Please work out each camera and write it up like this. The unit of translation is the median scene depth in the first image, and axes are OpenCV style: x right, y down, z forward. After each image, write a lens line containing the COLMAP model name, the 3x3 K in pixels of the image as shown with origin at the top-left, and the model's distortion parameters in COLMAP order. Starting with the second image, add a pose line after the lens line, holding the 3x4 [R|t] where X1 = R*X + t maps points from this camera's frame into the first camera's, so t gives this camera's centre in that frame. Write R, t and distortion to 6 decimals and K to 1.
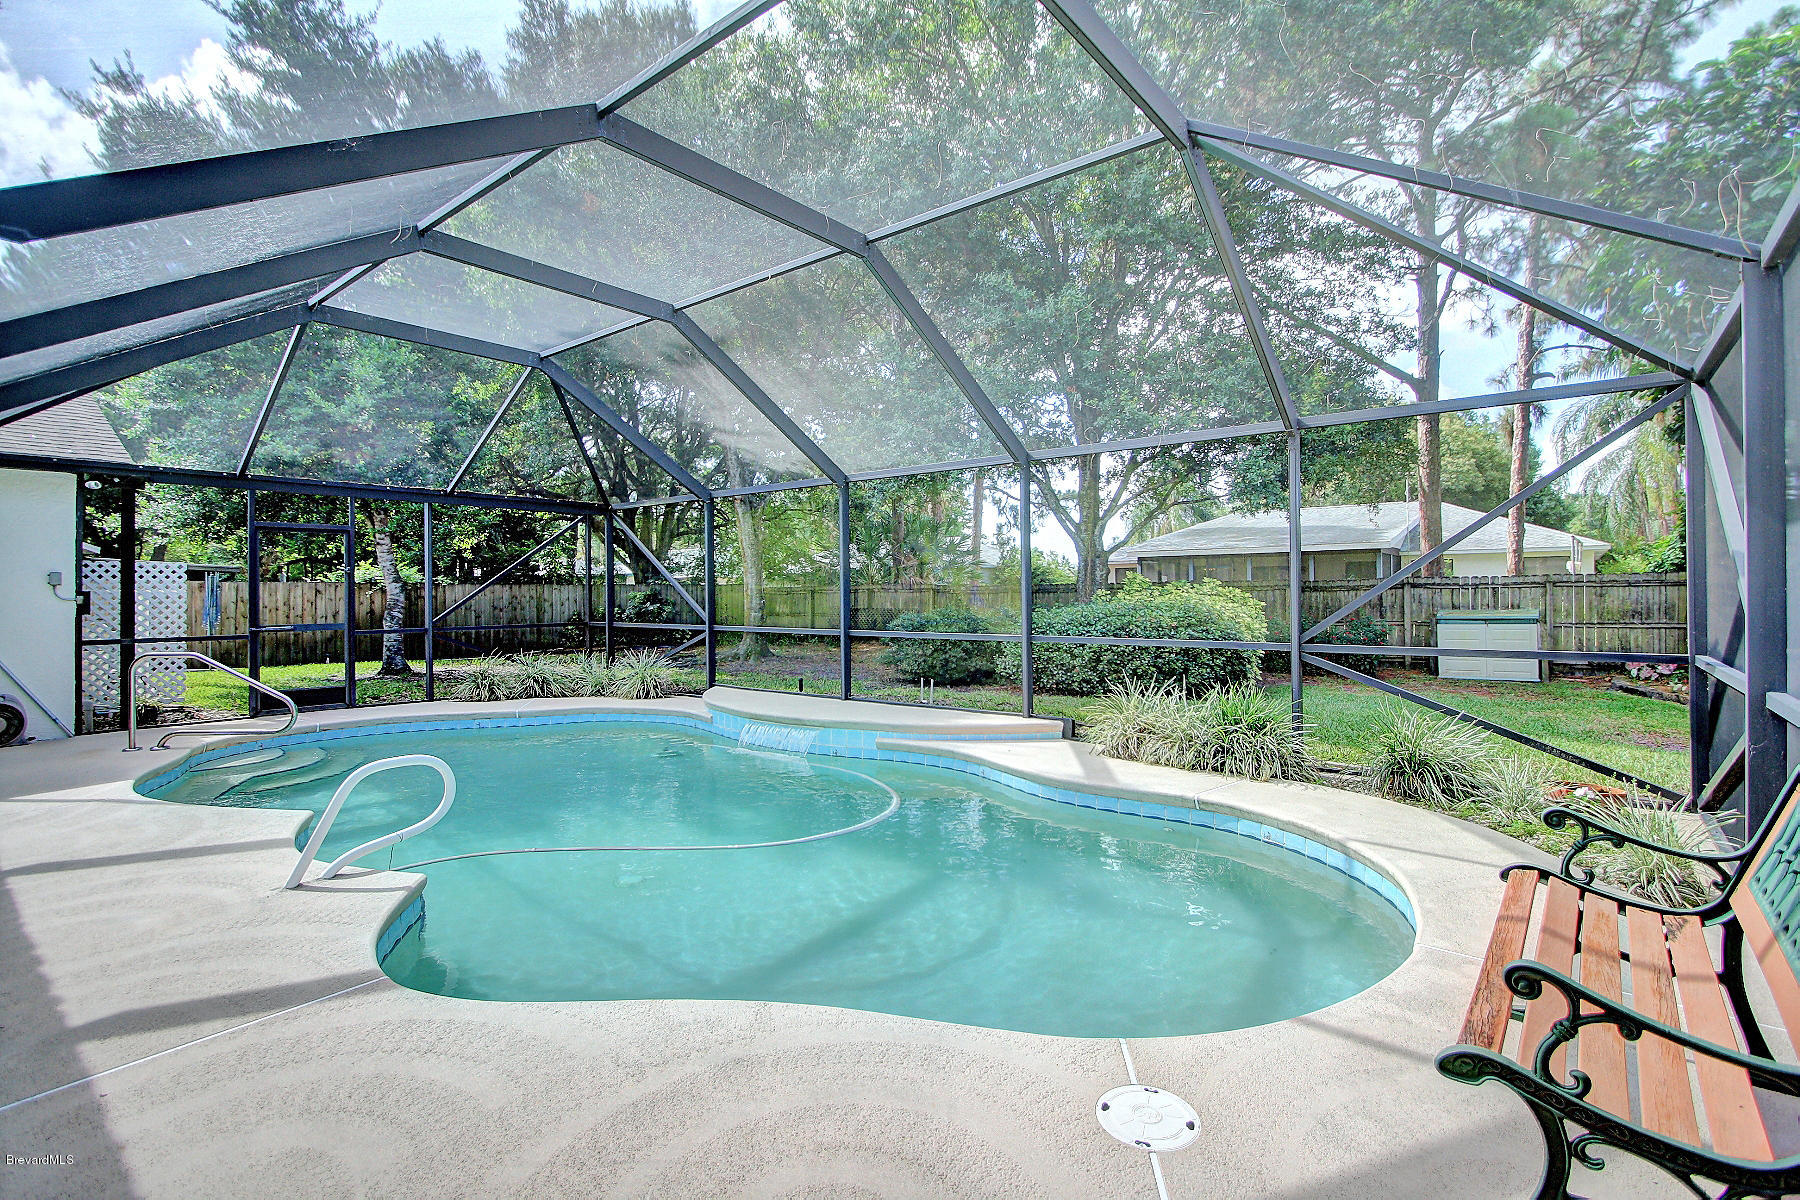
lens RADIAL K [[845.8, 0, 894.9], [0, 845.8, 598.5], [0, 0, 1]] dist [-0.016317, -0.001595]
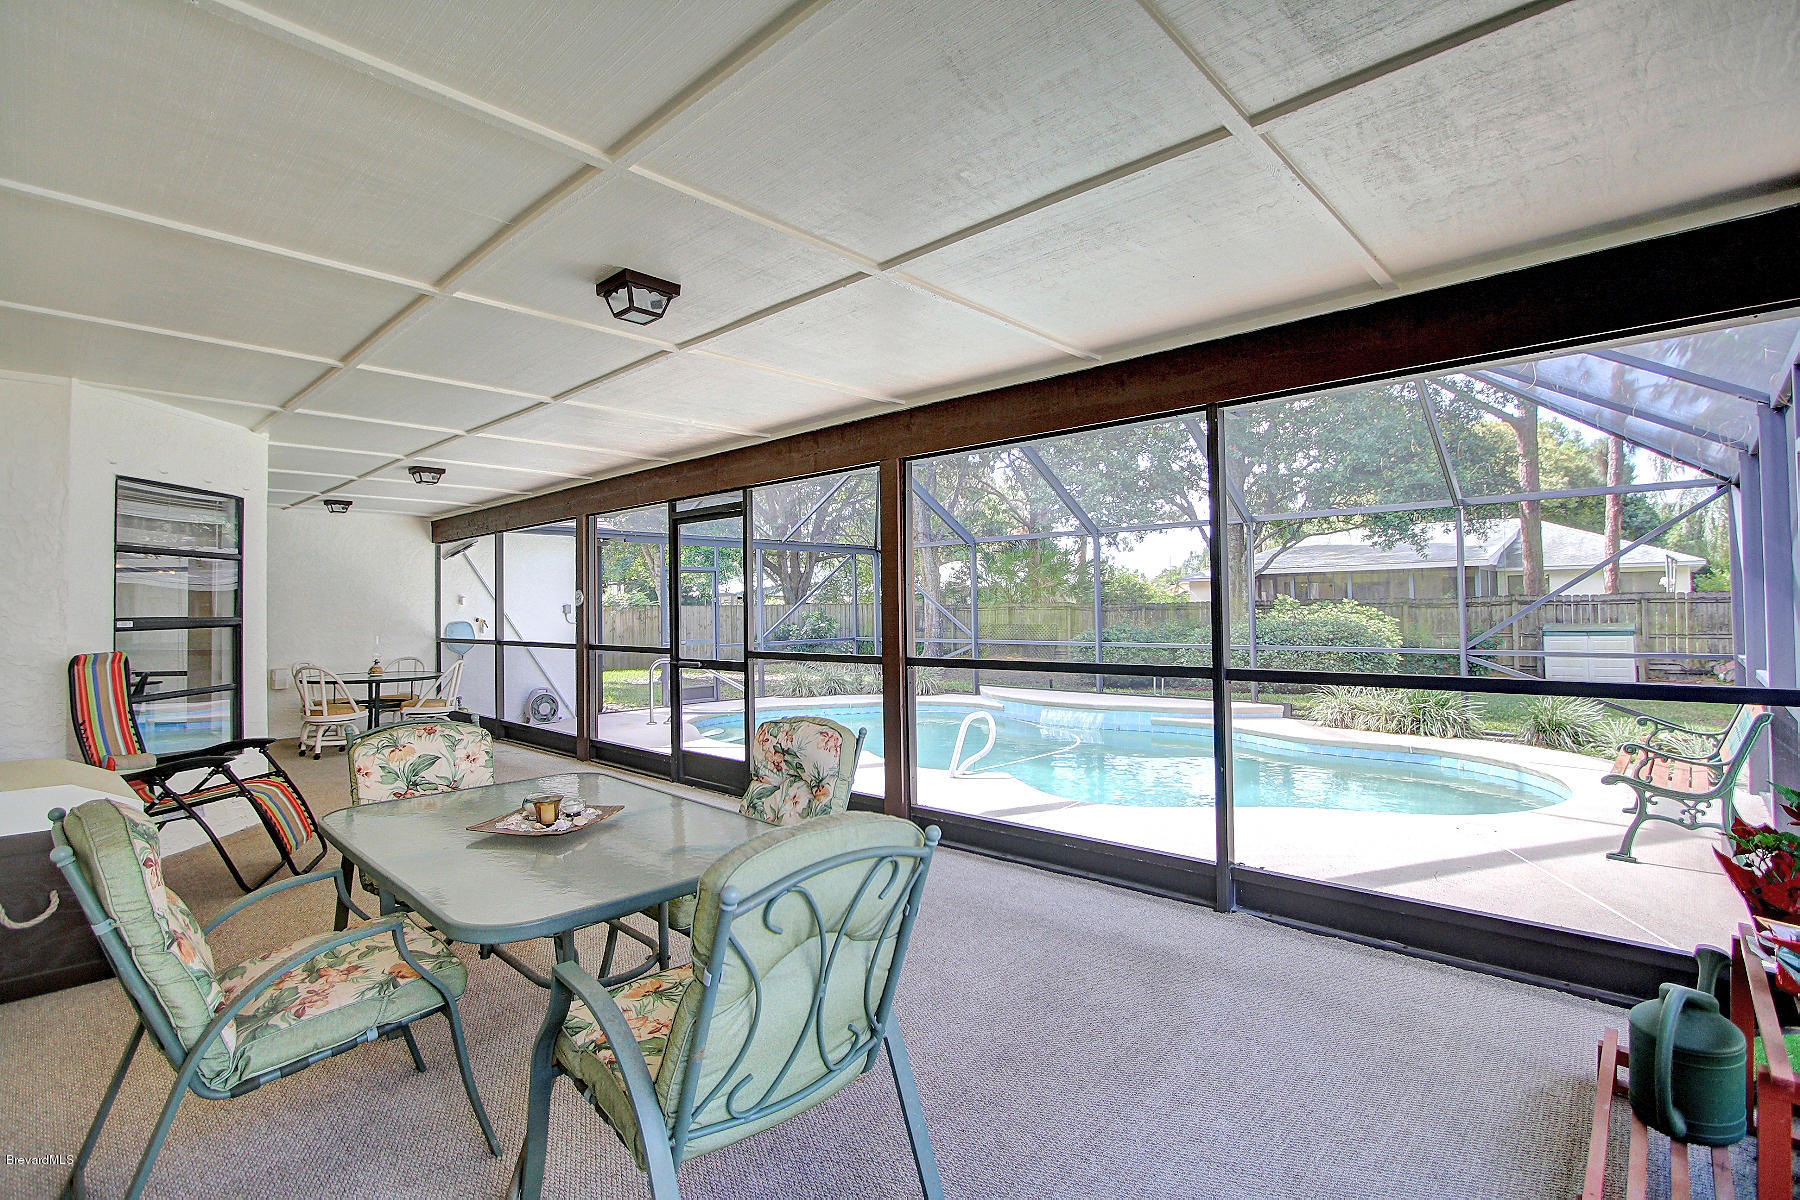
lens RADIAL K [[845.8, 0, 899.5], [0, 845.8, 594.8], [0, 0, 1]] dist [-0.016317, -0.001595]
pose [[0.997668, -0.007508, -0.067844, -0.178837], [0.006029, 0.999740, -0.021978, -0.006741], [0.067991, 0.021518, 0.997454, -0.235320]]
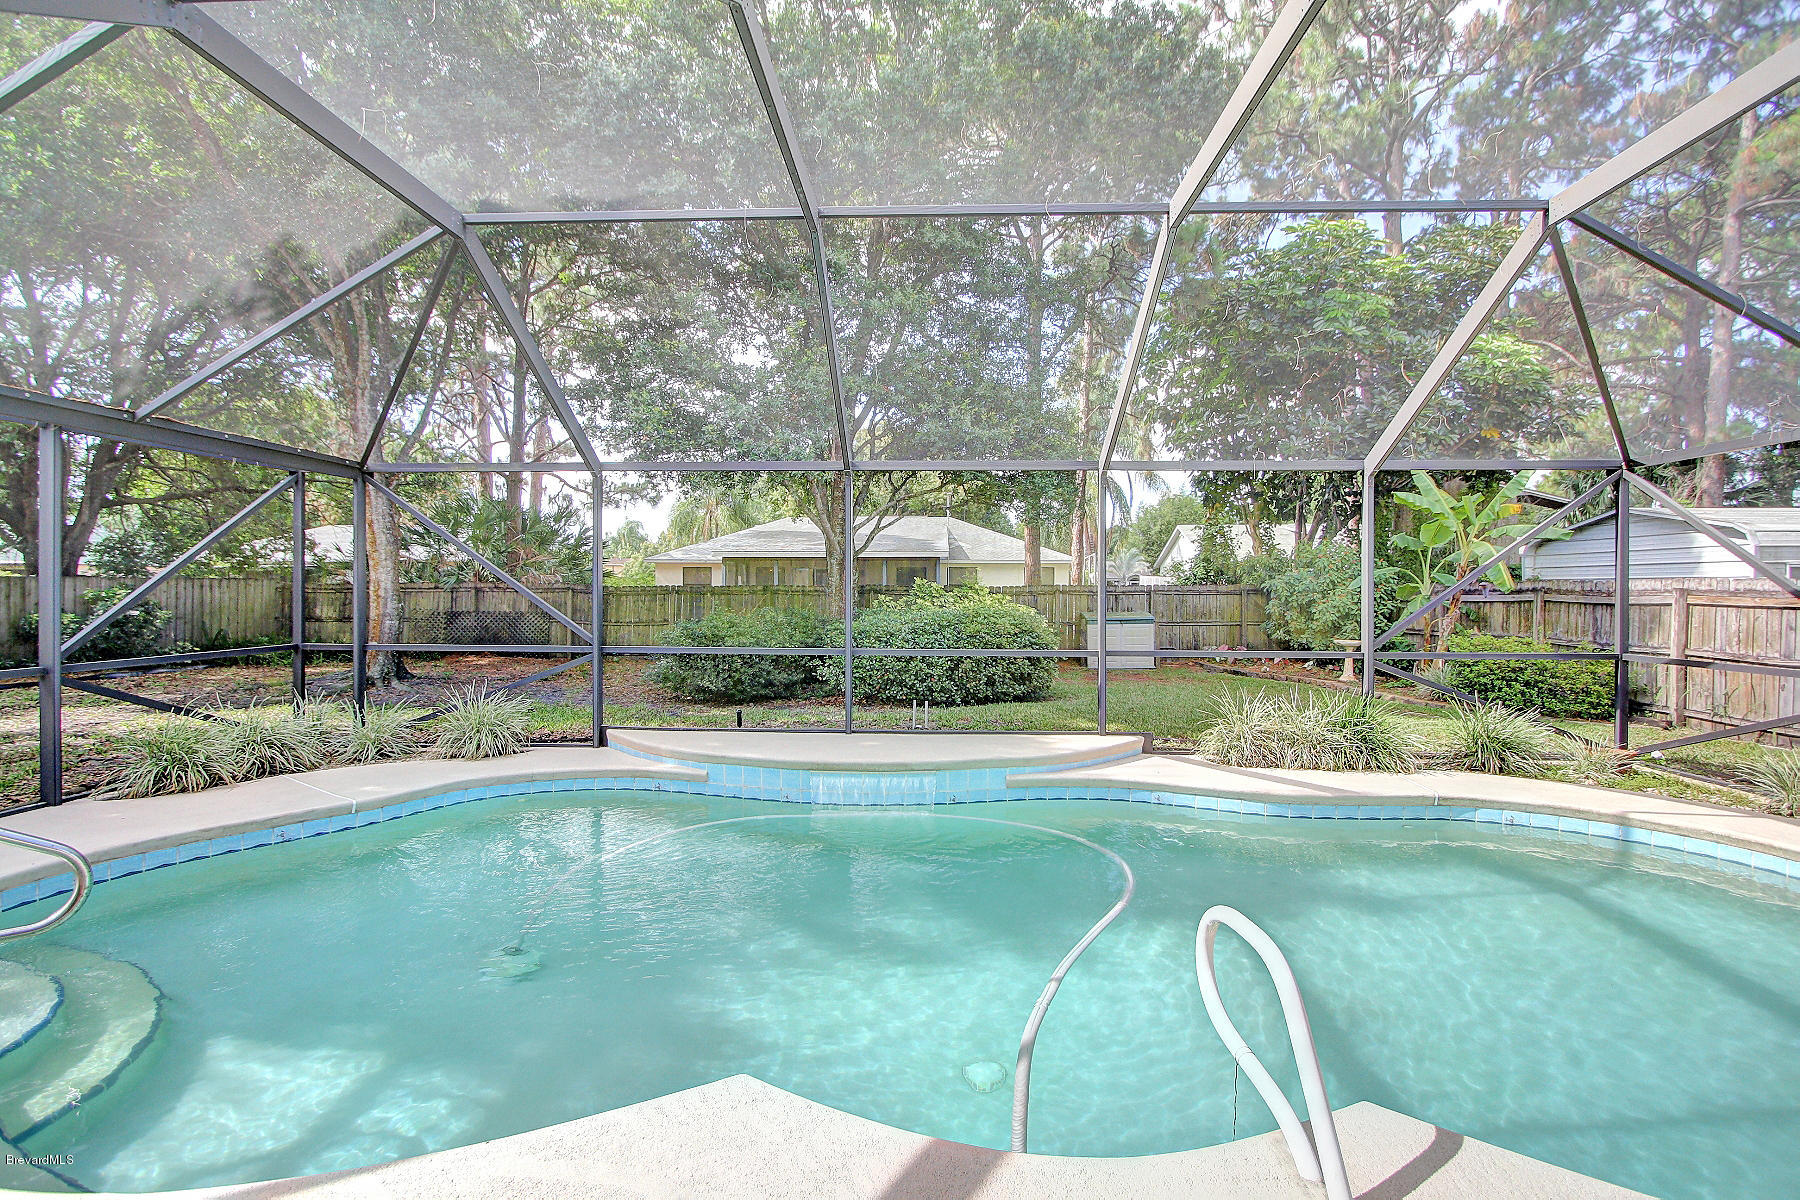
lens RADIAL K [[845.8, 0, 898.6], [0, 845.8, 596.9], [0, 0, 1]] dist [-0.016317, -0.001595]
pose [[0.807869, 0.002934, 0.589354, -0.315861], [-0.003948, 0.999992, 0.000434, -0.008265], [-0.589348, -0.002678, 0.807875, 0.192520]]
